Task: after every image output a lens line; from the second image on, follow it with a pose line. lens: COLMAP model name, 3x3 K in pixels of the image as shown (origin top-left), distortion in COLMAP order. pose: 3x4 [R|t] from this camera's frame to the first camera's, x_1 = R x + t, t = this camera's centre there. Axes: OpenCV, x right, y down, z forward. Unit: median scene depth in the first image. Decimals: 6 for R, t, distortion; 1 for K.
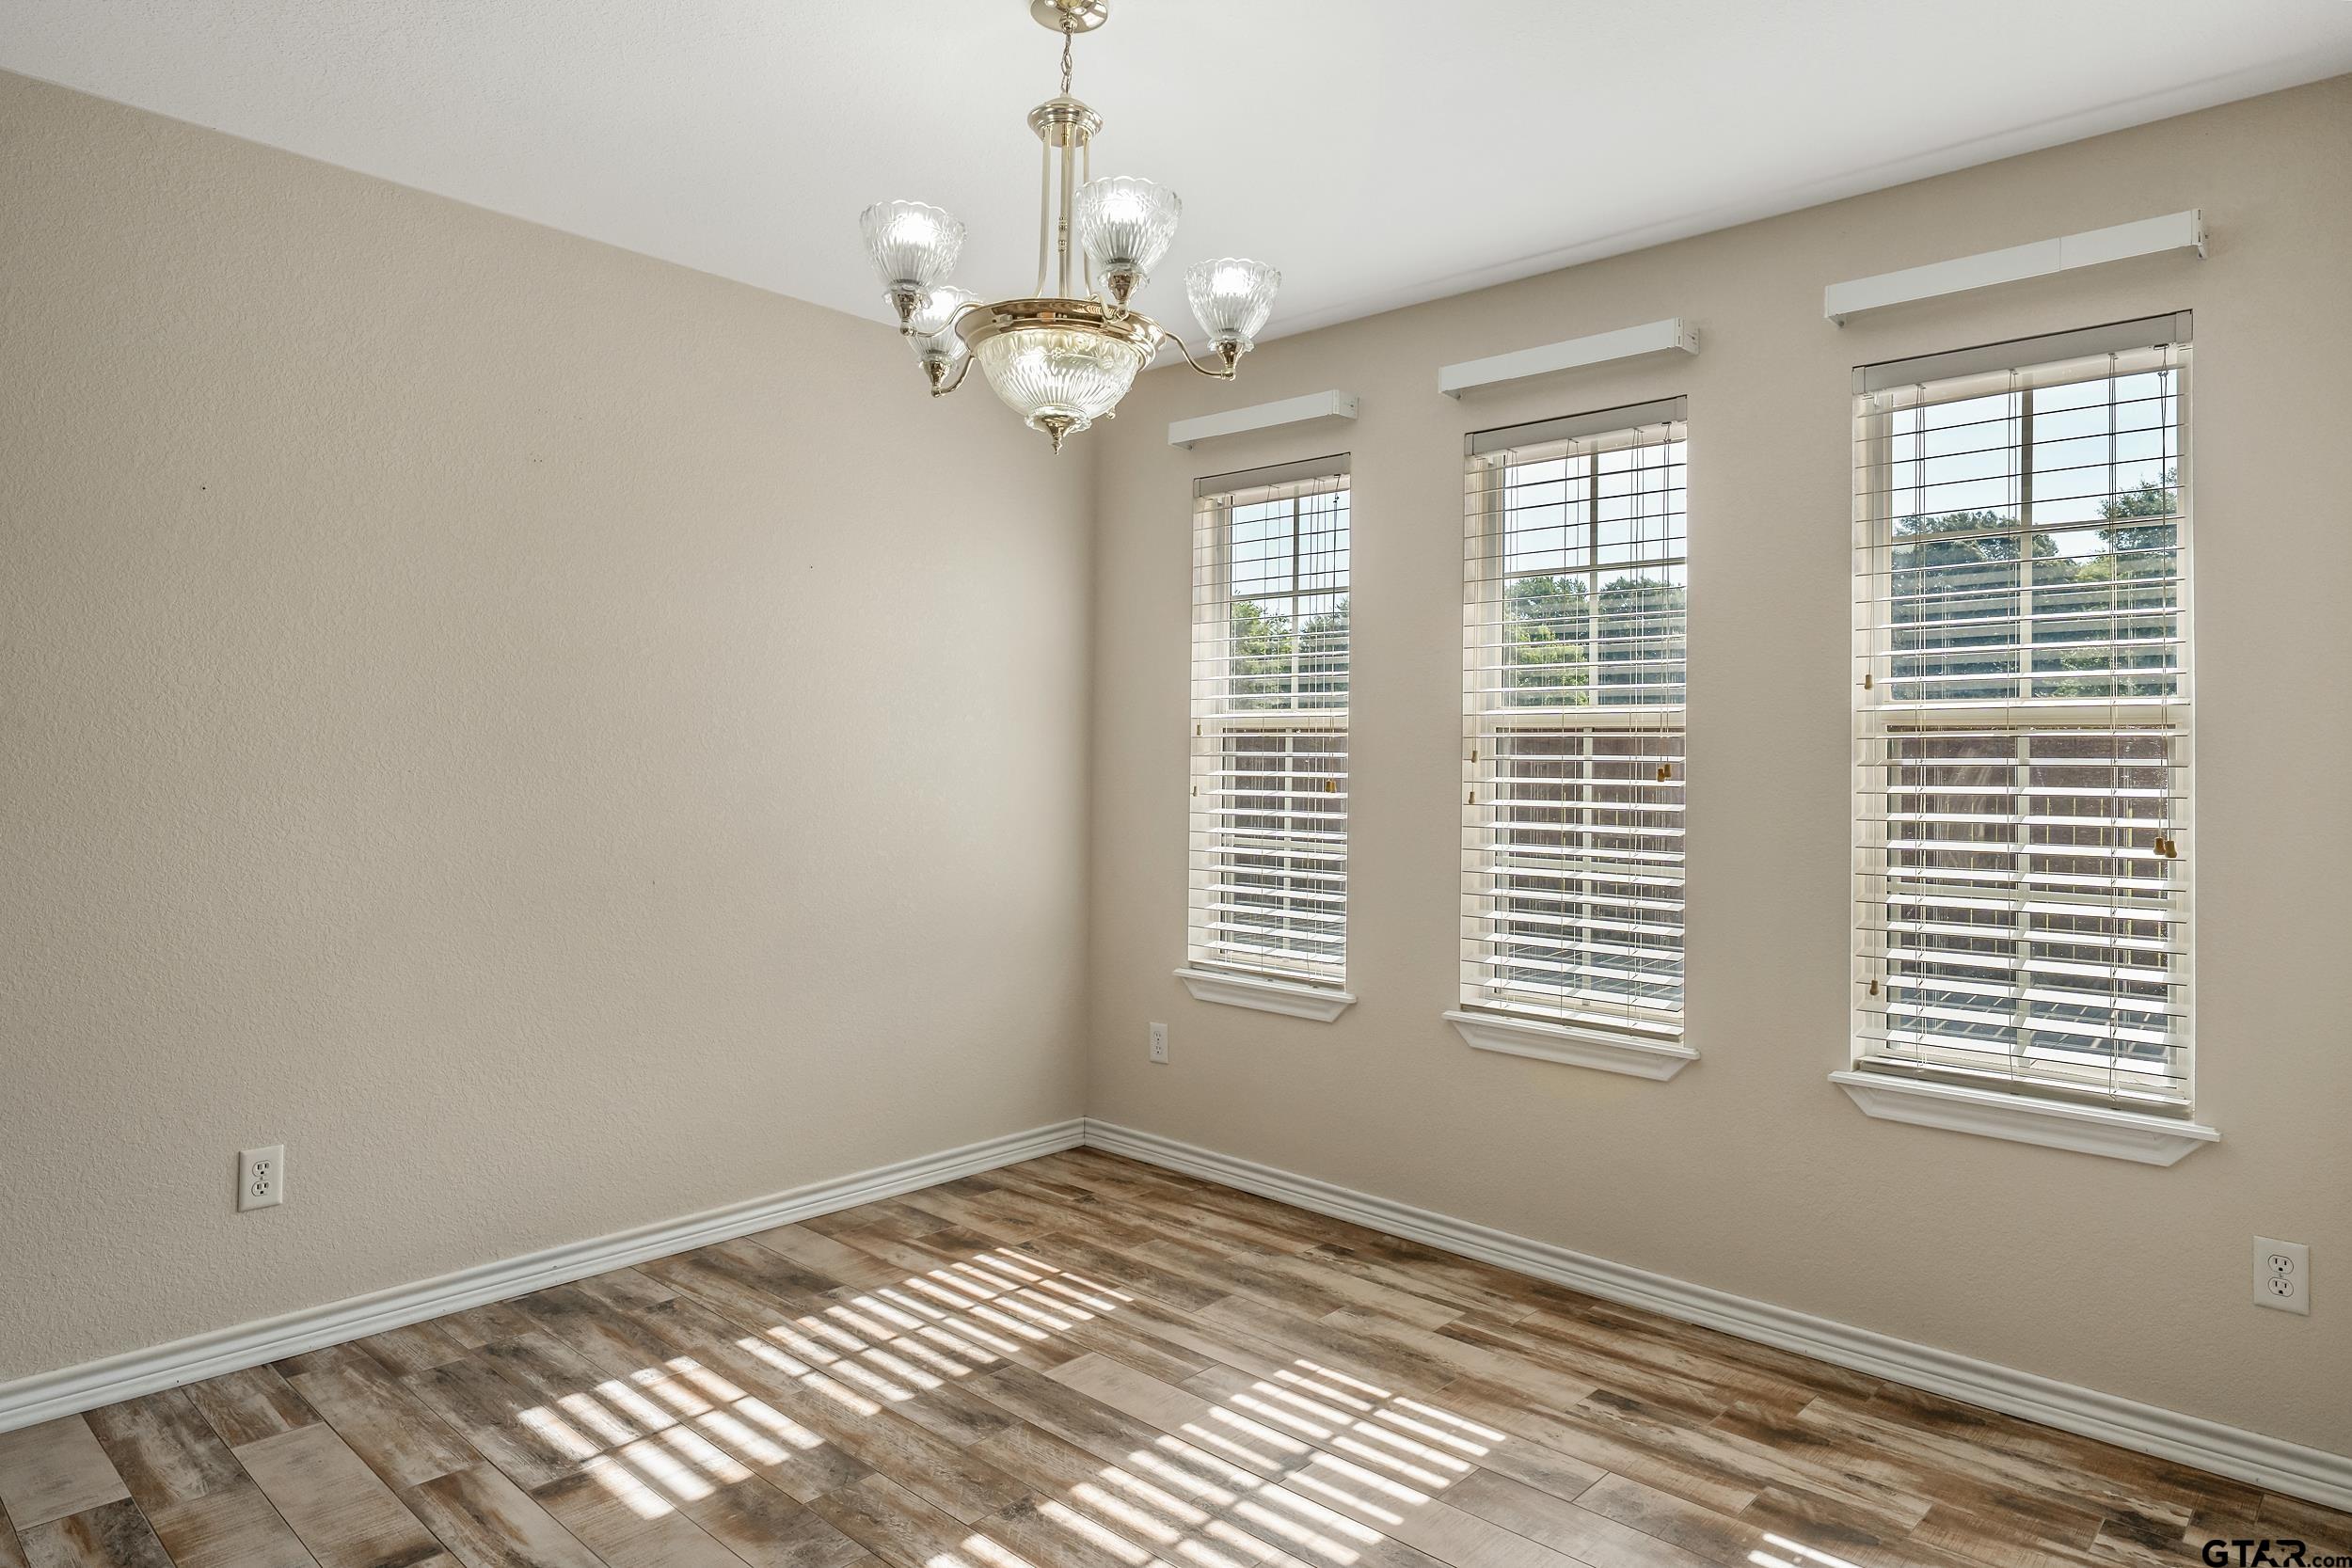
lens RADIAL K [[1374.9, 0, 1167.7], [0, 1374.9, 763.1], [0, 0, 1]] dist [-0.008553, 0.007848]
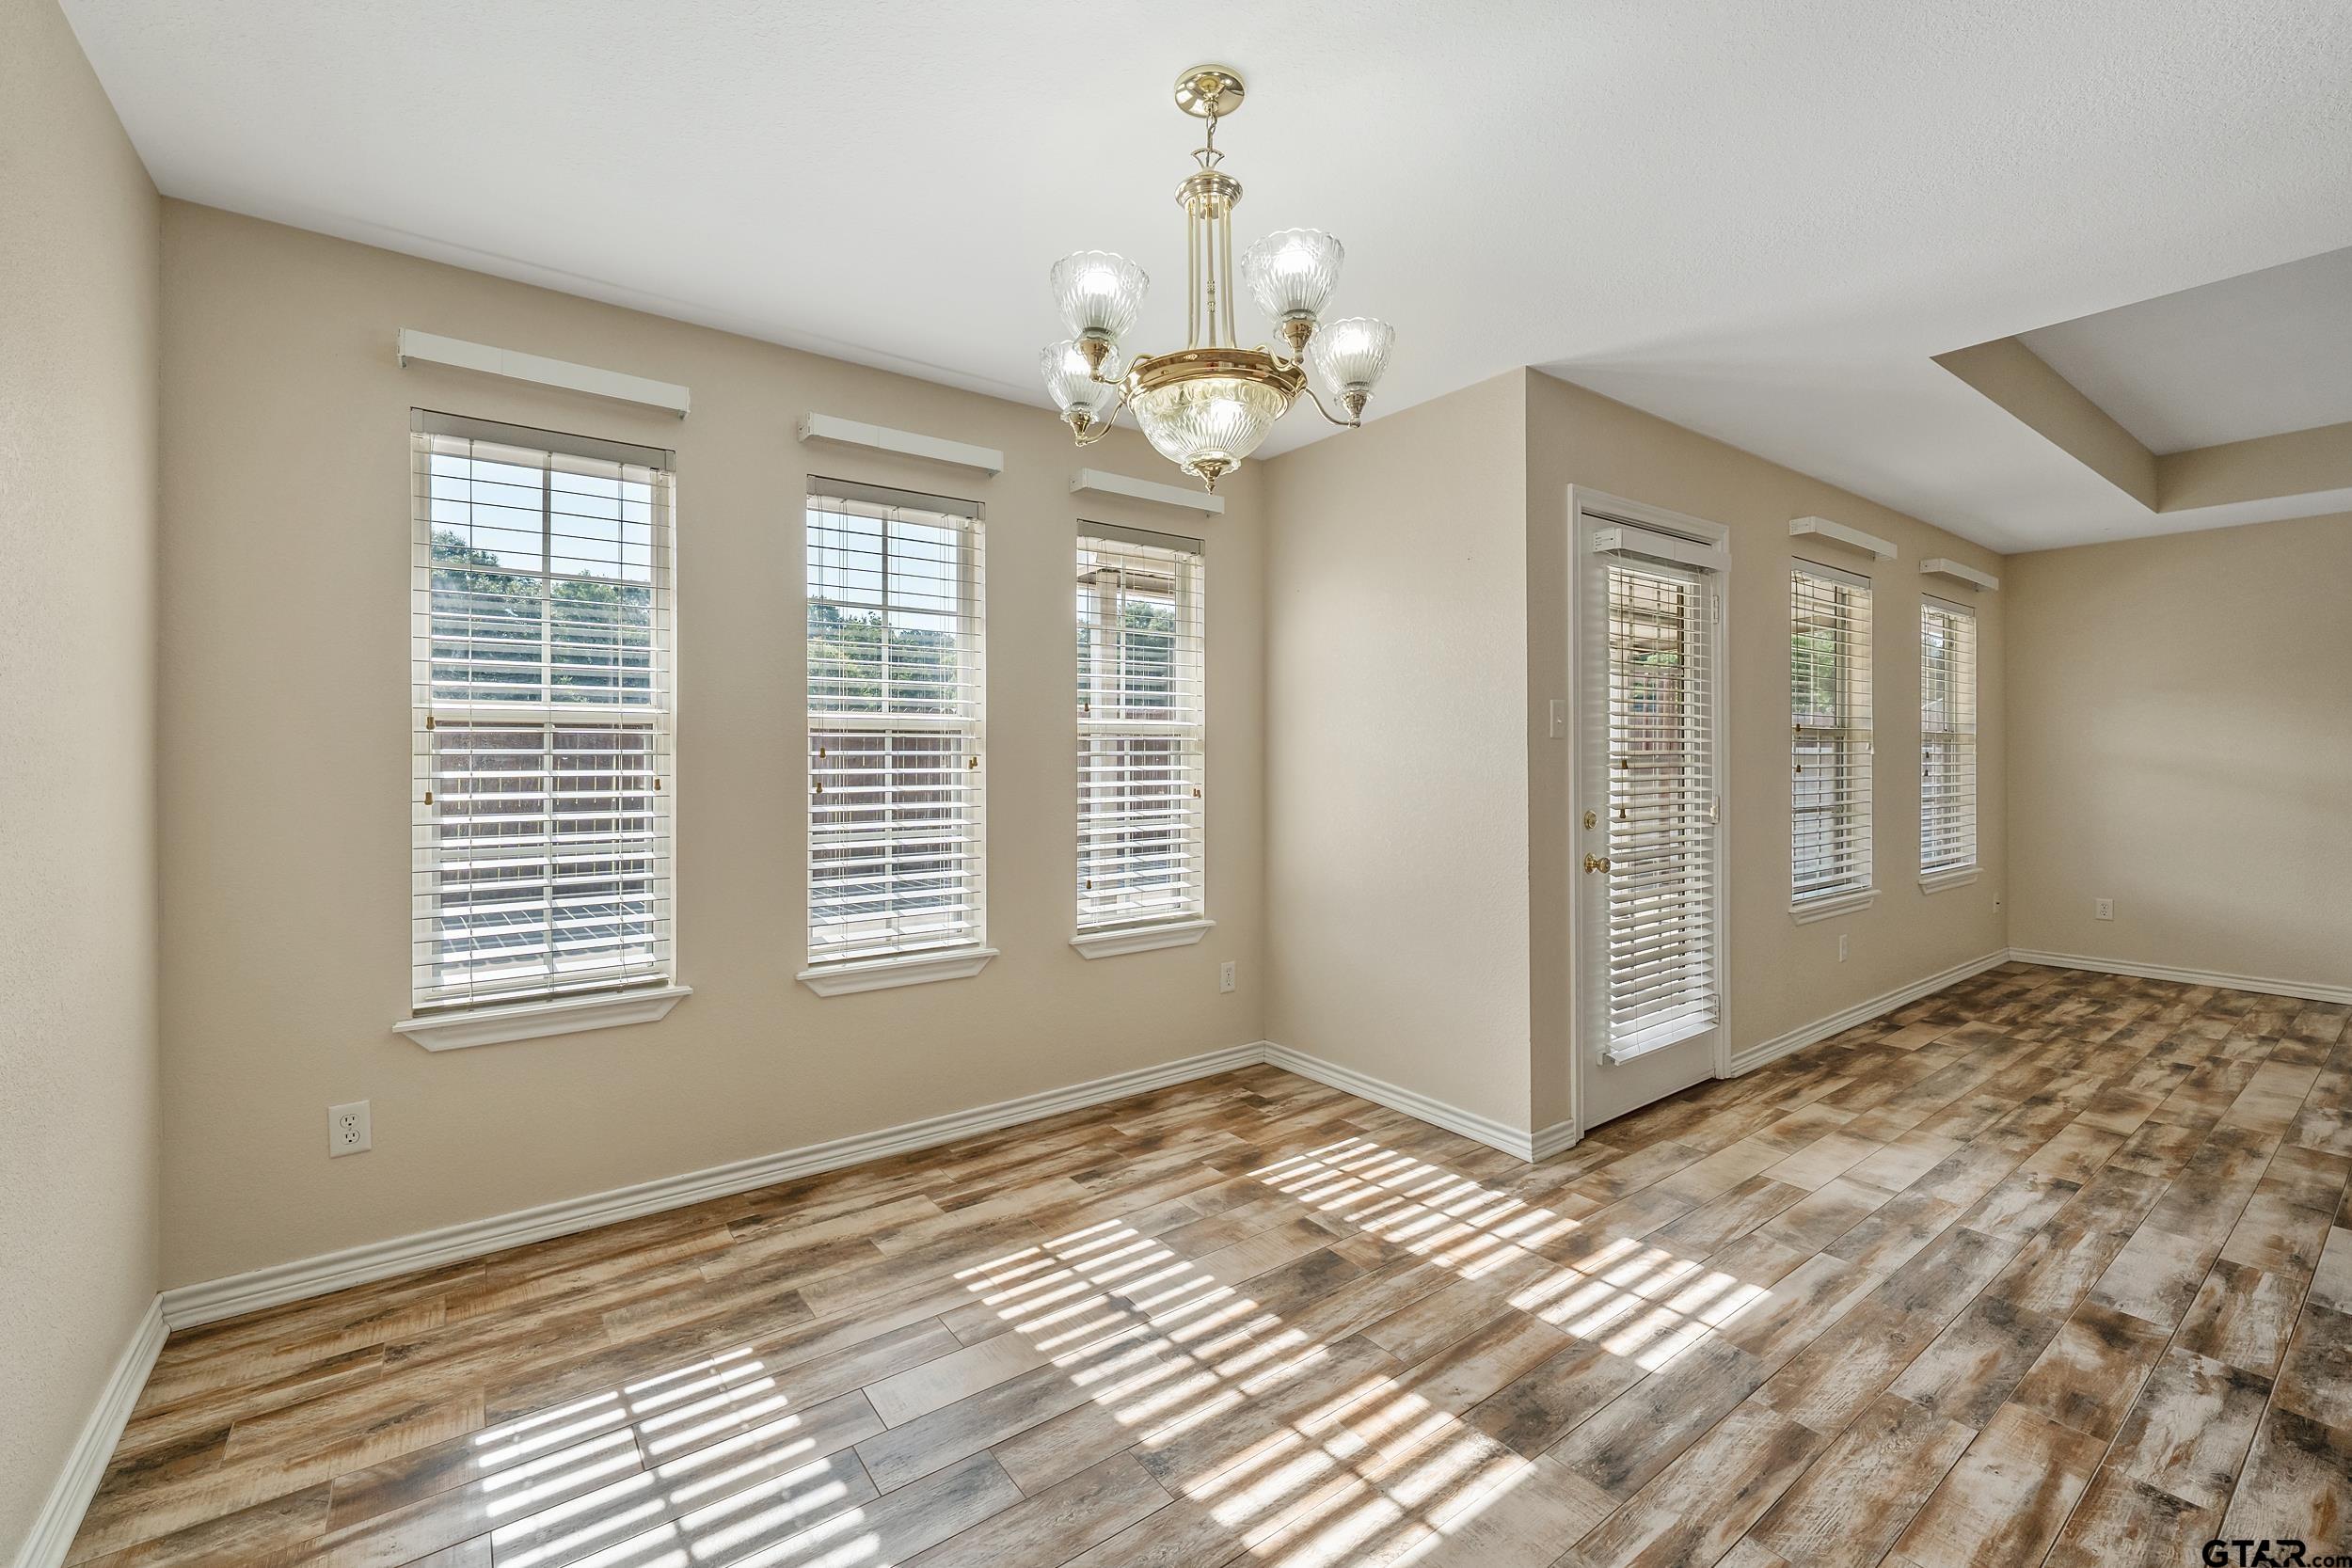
lens RADIAL K [[982.4, 0, 1165.0], [0, 982.4, 767.2], [0, 0, 1]] dist [0.004015, -0.001934]
pose [[0.191017, -0.025939, 0.981244, -0.611898], [0.006141, 0.999663, 0.025231, -0.012912], [-0.981568, 0.001206, 0.191112, 0.605659]]
